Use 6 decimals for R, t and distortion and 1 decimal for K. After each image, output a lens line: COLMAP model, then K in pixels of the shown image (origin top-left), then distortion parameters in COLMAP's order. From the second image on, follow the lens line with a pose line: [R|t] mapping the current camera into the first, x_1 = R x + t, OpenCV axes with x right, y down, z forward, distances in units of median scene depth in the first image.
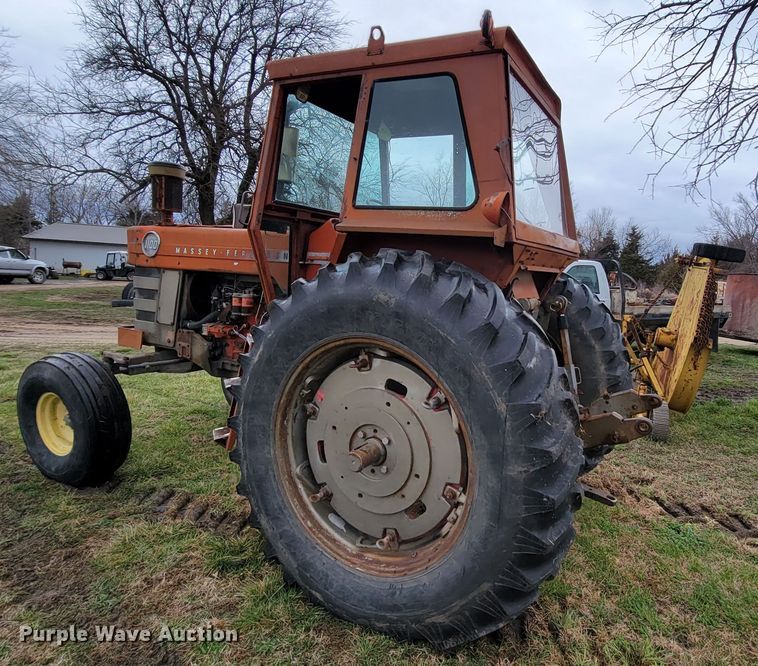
lens RADIAL K [[384.4, 0, 431.2], [0, 384.4, 323.5], [0, 0, 1]] dist [-0.000609, 0.000328]
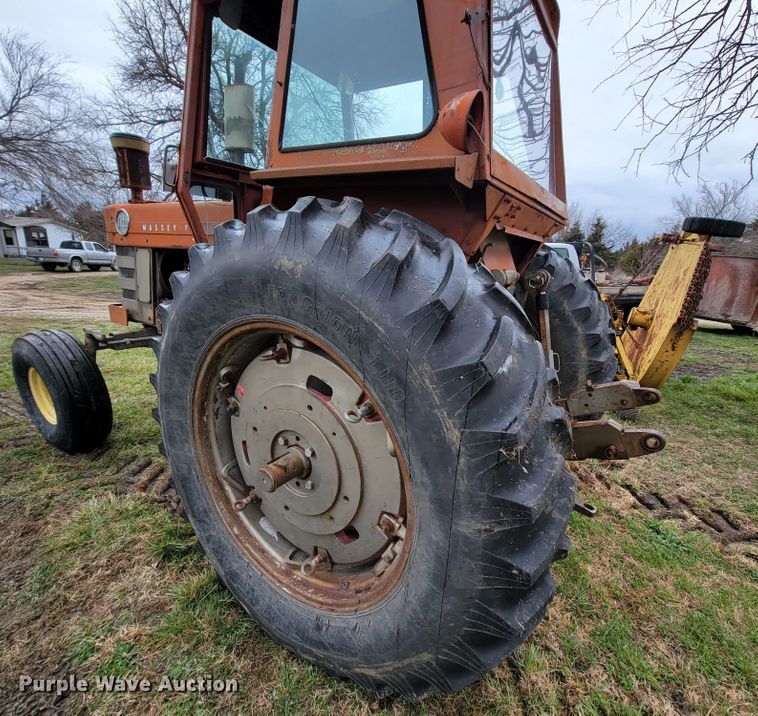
lens RADIAL K [[314.9, 0, 389.7], [0, 314.9, 347.6], [0, 0, 1]] dist [-0.000243, -0.000053]
pose [[0.996062, 0.015371, -0.087315, 0.085939], [-0.002848, 0.989896, 0.141768, 0.000212], [0.088612, -0.140961, 0.986041, 0.350675]]
